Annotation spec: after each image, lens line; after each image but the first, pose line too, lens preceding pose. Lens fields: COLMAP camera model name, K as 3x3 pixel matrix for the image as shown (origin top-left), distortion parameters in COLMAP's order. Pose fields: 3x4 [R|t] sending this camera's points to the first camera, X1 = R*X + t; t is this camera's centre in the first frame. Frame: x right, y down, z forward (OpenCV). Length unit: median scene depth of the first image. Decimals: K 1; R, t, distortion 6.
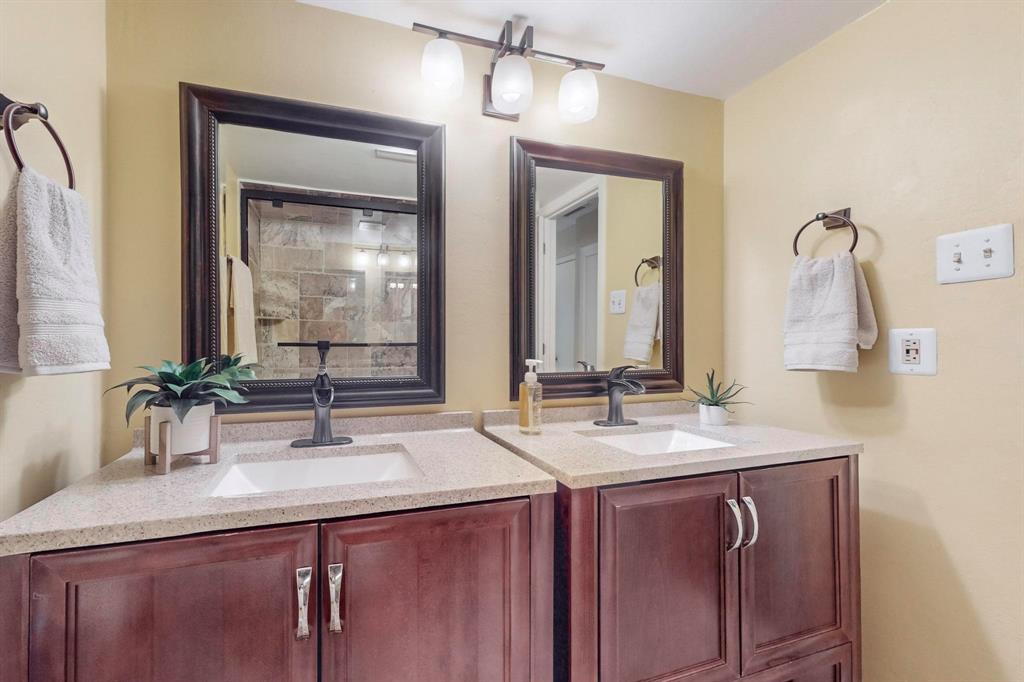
lens RADIAL K [[433.5, 0, 509.6], [0, 433.5, 311.2], [0, 0, 1]] dist [-0.037261, 0.000098]
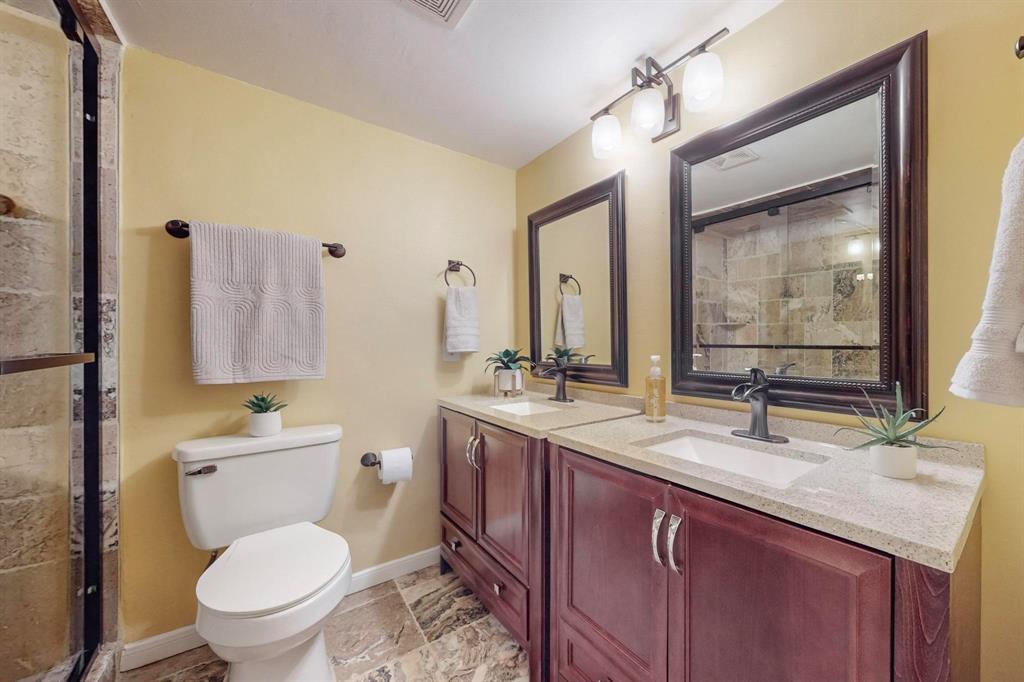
lens RADIAL K [[445.4, 0, 512.0], [0, 445.4, 342.4], [0, 0, 1]] dist [-0.000253, -0.000117]
pose [[0.180844, -0.001254, -0.983511, 0.551215], [0.064579, 0.997856, 0.010602, 0.017973], [0.981389, -0.065431, 0.180537, 0.211702]]
